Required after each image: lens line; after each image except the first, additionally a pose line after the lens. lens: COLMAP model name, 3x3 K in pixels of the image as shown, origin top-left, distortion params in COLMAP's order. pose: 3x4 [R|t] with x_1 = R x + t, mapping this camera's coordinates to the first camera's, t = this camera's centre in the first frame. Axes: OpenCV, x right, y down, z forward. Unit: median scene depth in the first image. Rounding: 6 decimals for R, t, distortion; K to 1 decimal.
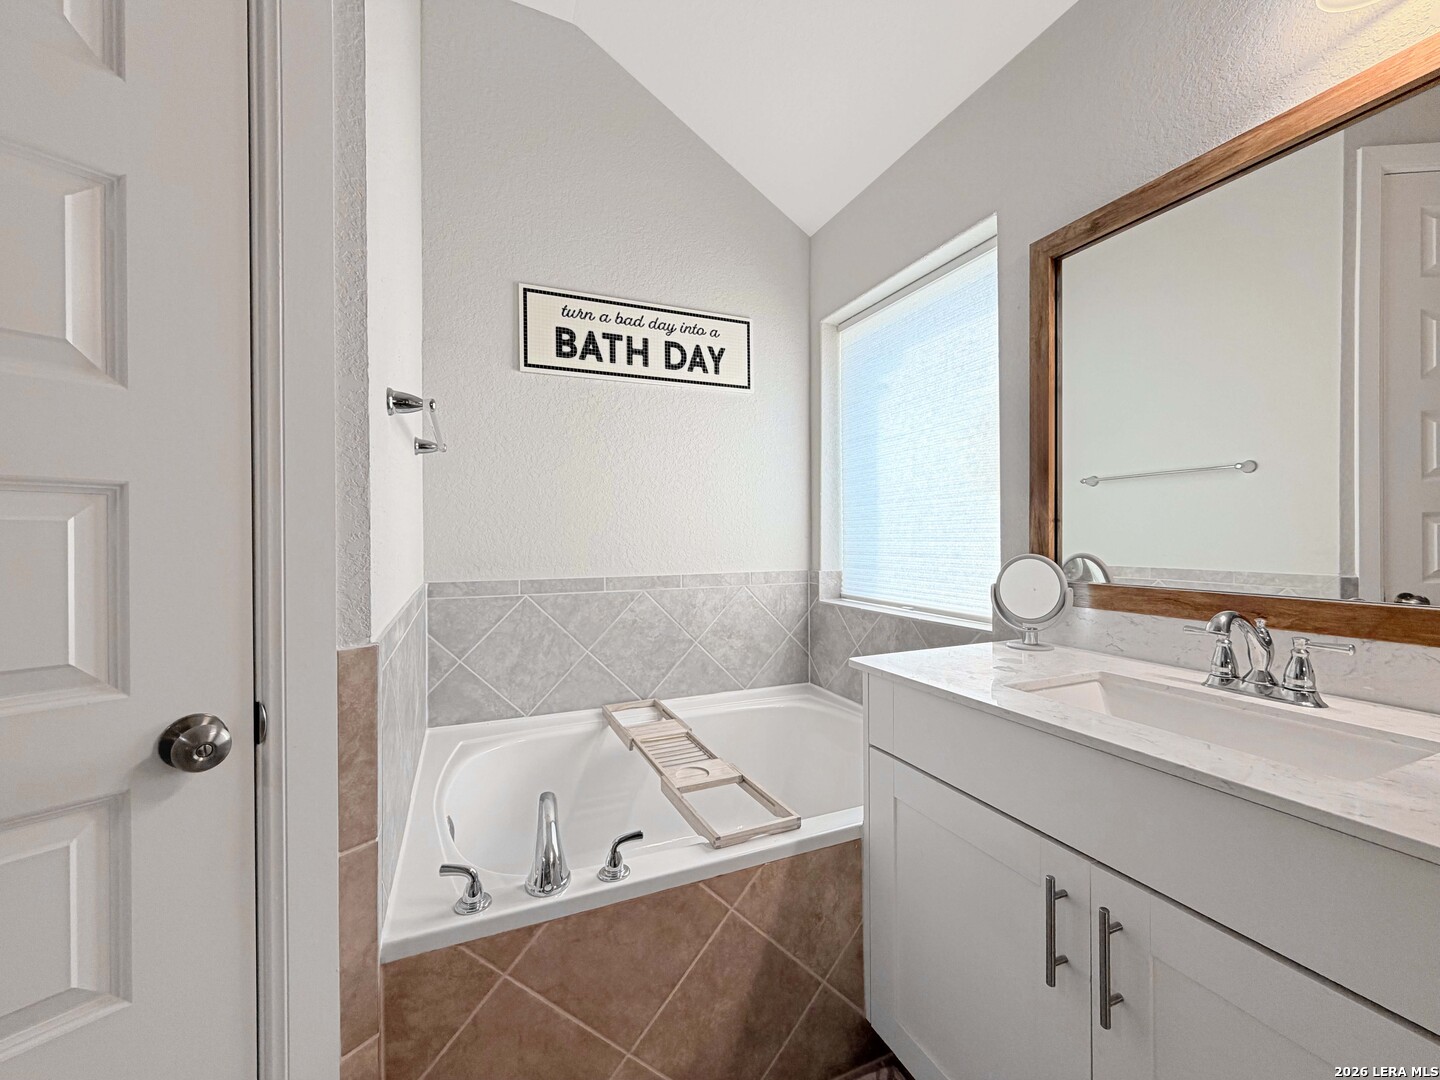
lens RADIAL K [[574.1, 0, 715.6], [0, 574.1, 540.4], [0, 0, 1]] dist [0.000654, 0.000009]
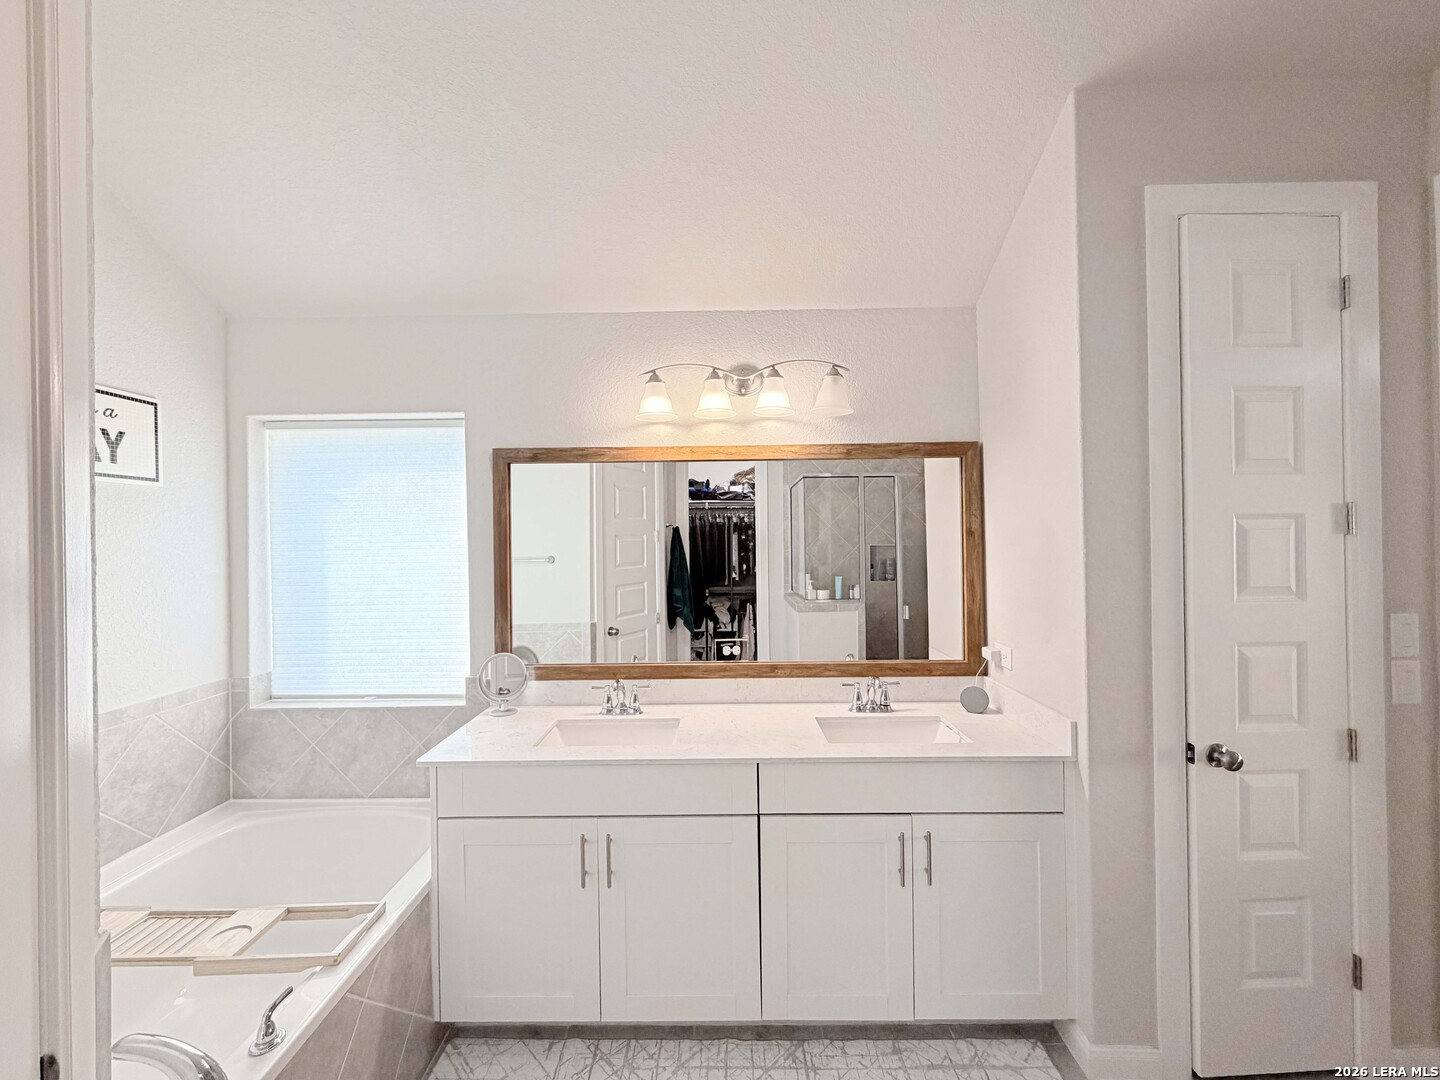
lens RADIAL K [[574.1, 0, 715.6], [0, 574.1, 540.4], [0, 0, 1]] dist [0.000654, 0.000009]
pose [[0.397819, -0.000093, 0.917464, -0.403830], [0.015868, 0.999851, -0.006779, -0.162211], [-0.917327, 0.017255, 0.397761, -0.098343]]
